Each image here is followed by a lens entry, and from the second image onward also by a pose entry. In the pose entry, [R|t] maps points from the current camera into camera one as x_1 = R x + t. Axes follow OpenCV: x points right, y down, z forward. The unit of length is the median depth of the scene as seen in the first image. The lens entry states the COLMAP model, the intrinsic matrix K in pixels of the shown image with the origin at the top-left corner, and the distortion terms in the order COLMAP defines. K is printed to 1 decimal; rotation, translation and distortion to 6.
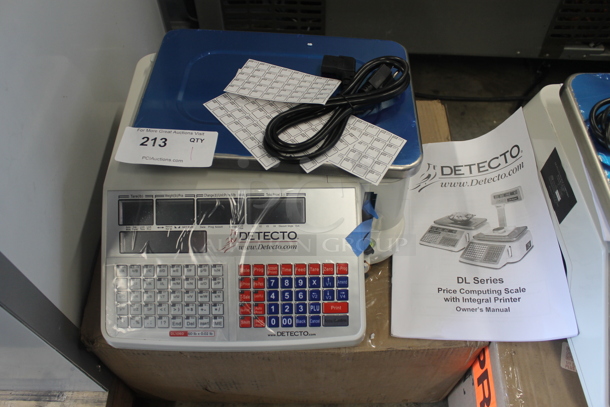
lens RADIAL K [[508.1, 0, 305.0], [0, 508.1, 203.5], [0, 0, 1]] dist [-0.166041, 0.120855]
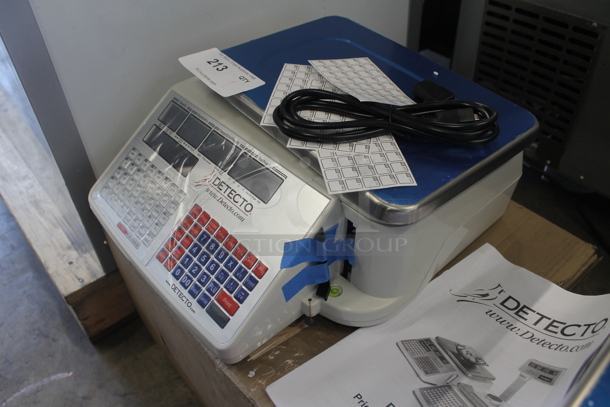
lens RADIAL K [[508.1, 0, 305.0], [0, 508.1, 203.5], [0, 0, 1]] dist [-0.166041, 0.120855]
pose [[0.656947, 0.494808, -0.568846, 0.539654], [-0.605003, 0.796199, -0.006135, 0.003098], [0.449879, 0.348184, 0.822421, 0.315304]]
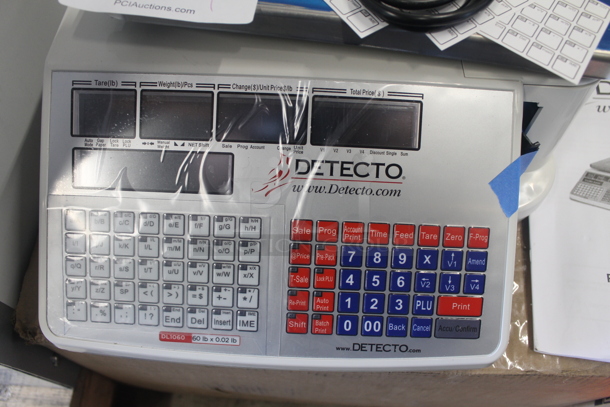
lens RADIAL K [[508.1, 0, 305.0], [0, 508.1, 203.5], [0, 0, 1]] dist [-0.166041, 0.120855]
pose [[0.998242, 0.057914, -0.012606, -0.110288], [-0.056021, 0.991381, 0.118428, 0.038869], [0.019356, -0.117514, 0.992883, 0.464977]]
